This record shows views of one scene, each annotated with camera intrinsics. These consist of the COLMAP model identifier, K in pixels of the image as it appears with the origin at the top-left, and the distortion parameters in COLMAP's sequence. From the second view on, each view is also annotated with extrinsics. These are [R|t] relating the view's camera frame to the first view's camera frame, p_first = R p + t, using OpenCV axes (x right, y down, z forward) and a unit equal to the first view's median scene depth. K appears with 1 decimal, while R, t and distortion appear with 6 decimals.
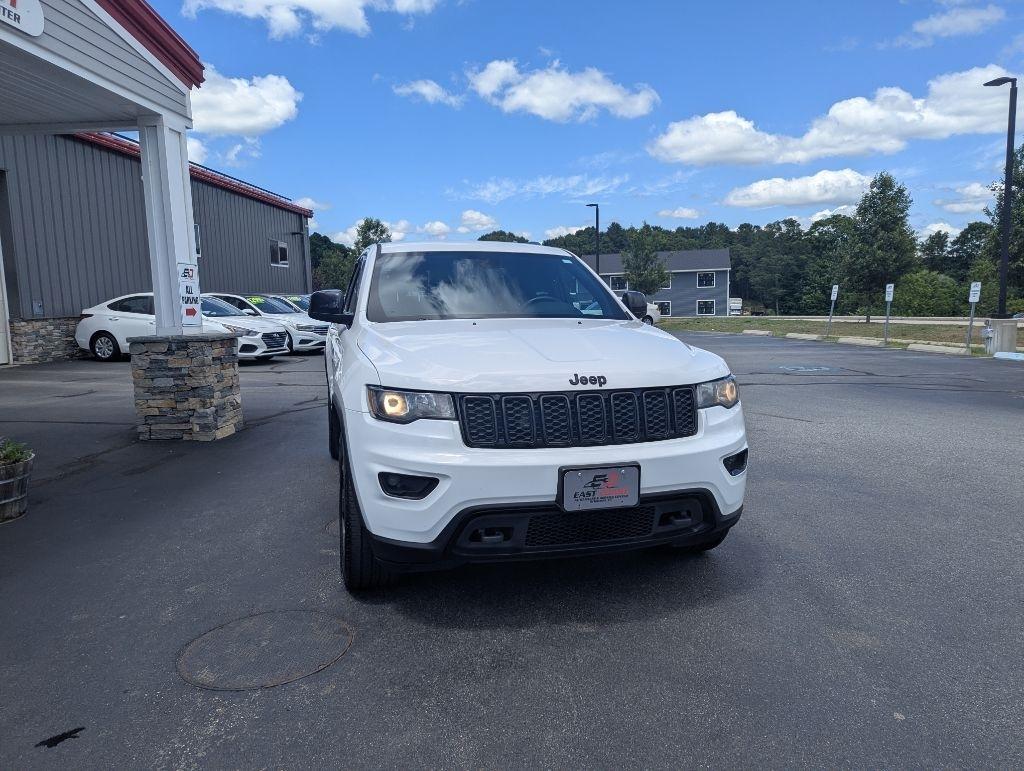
lens RADIAL K [[724.0, 0, 524.1], [0, 724.0, 372.5], [0, 0, 1]] dist [0.058776, -0.049247]
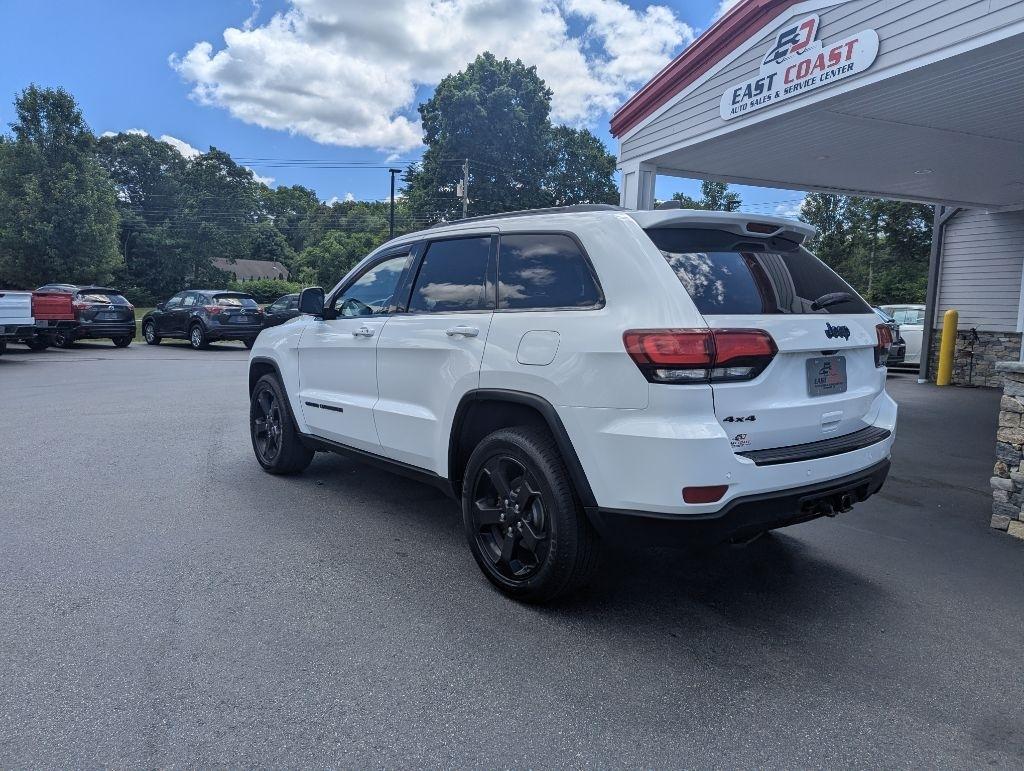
lens RADIAL K [[720.4, 0, 509.2], [0, 720.4, 366.6], [0, 0, 1]] dist [0.060455, -0.057671]
pose [[-0.925816, 0.021506, -0.377363, 0.196201], [-0.051691, 0.981796, 0.182771, -0.139618], [0.374424, 0.188719, -0.907850, 1.401990]]
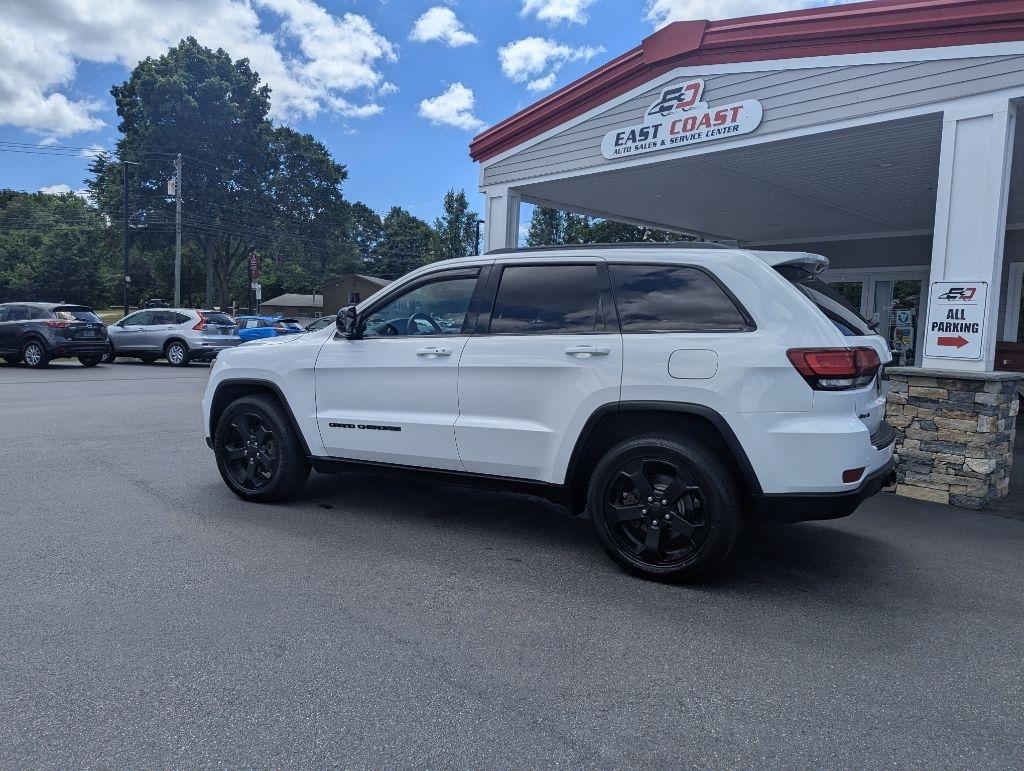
lens RADIAL K [[725.2, 0, 503.1], [0, 725.2, 382.6], [0, 0, 1]] dist [0.069161, -0.073388]
pose [[-0.716853, 0.049003, -0.695500, 0.477310], [-0.088759, 0.982997, 0.160743, -0.130043], [0.691552, 0.176961, -0.700315, 1.279290]]
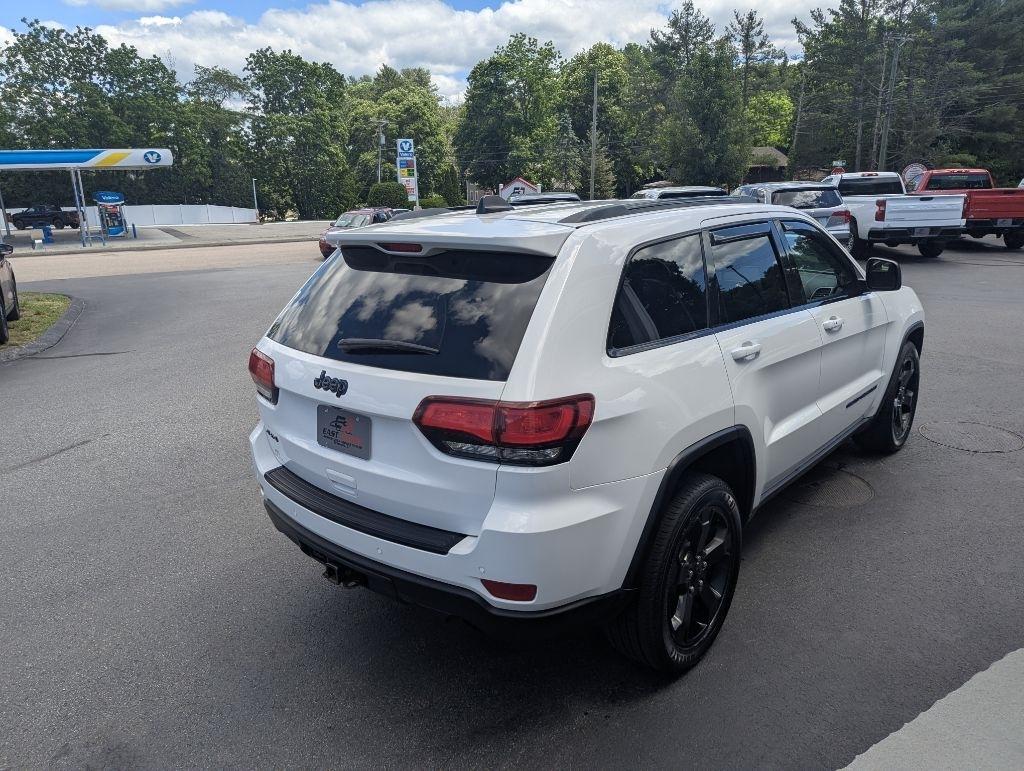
lens RADIAL K [[720.4, 0, 509.2], [0, 720.4, 366.6], [0, 0, 1]] dist [0.060455, -0.057671]
pose [[-0.539071, -0.179355, 0.822942, -0.503997], [0.123239, 0.949752, 0.287721, -0.194131], [-0.833195, 0.256521, -0.489880, 1.177698]]
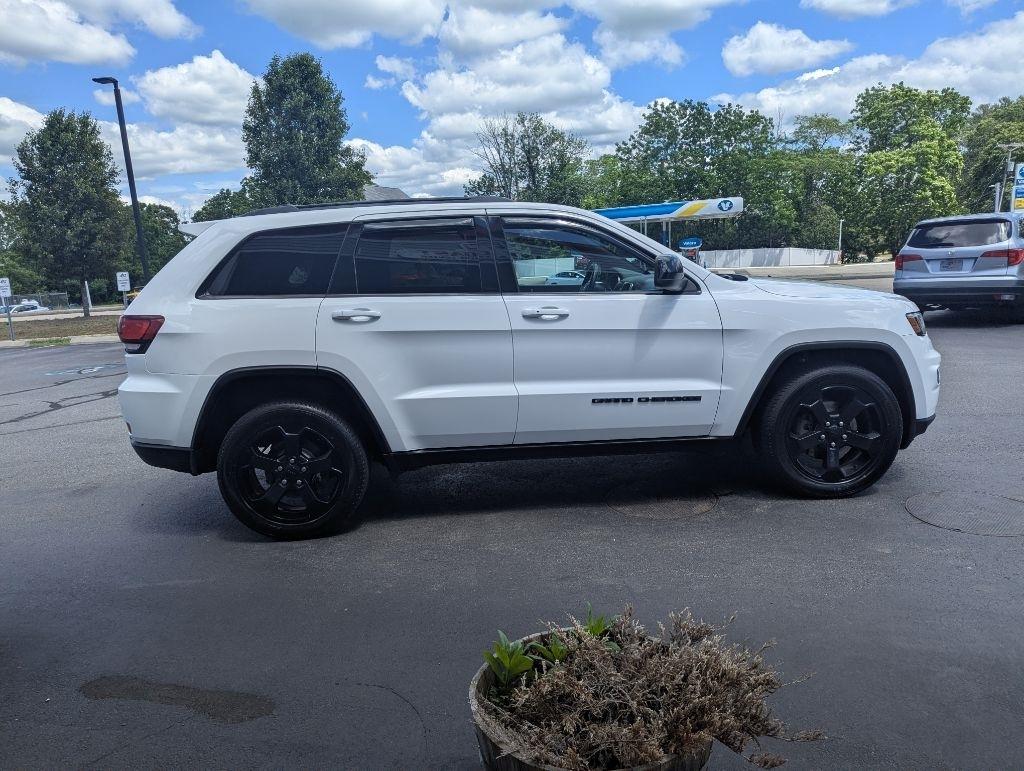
lens RADIAL K [[722.5, 0, 515.5], [0, 722.5, 379.4], [0, 0, 1]] dist [0.055296, -0.044360]
pose [[0.217846, -0.164218, 0.962068, -0.733057], [0.154997, 0.979054, 0.132021, -0.066973], [-0.963597, 0.120357, 0.238737, 0.606177]]
